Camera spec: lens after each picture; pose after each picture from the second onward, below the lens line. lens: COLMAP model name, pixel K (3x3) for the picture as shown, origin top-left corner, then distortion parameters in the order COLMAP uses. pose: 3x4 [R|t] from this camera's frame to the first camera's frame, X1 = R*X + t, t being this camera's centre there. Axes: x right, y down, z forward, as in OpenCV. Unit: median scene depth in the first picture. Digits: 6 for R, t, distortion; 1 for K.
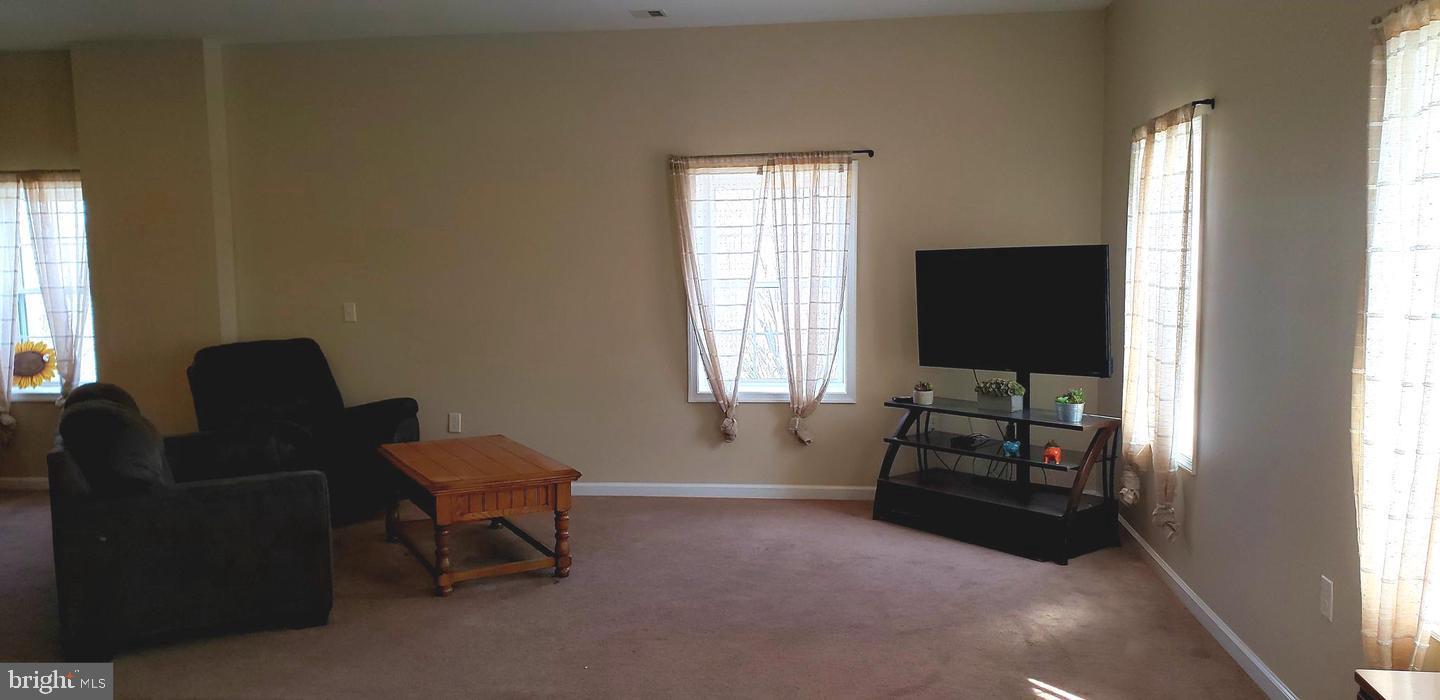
lens RADIAL K [[1057.8, 0, 682.6], [0, 1057.8, 362.2], [0, 0, 1]] dist [0.003469, -0.031024]
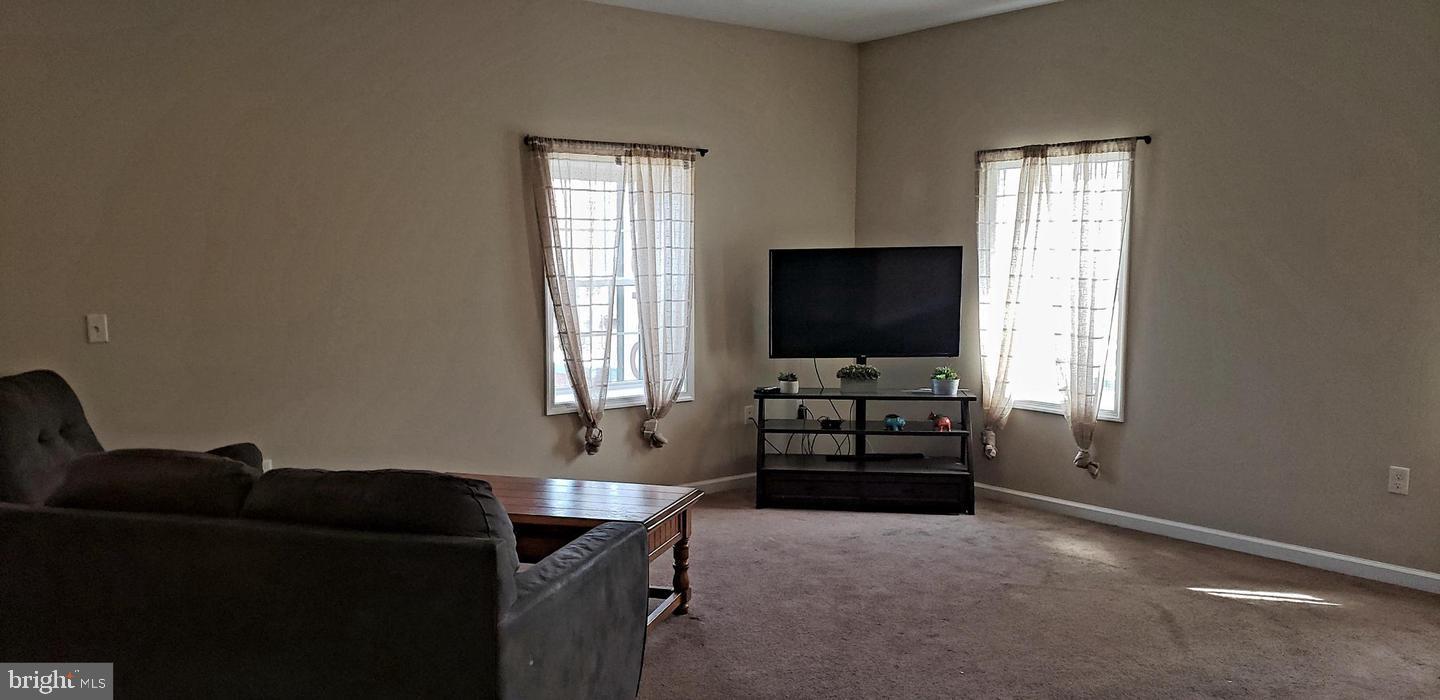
lens RADIAL K [[1057.8, 0, 719.8], [0, 1057.8, 352.8], [0, 0, 1]] dist [0.003469, -0.031024]
pose [[0.718656, -0.051499, 0.693457, -0.524553], [0.060691, 0.998093, 0.011226, -0.015829], [-0.692713, 0.034019, 0.720411, 0.265603]]
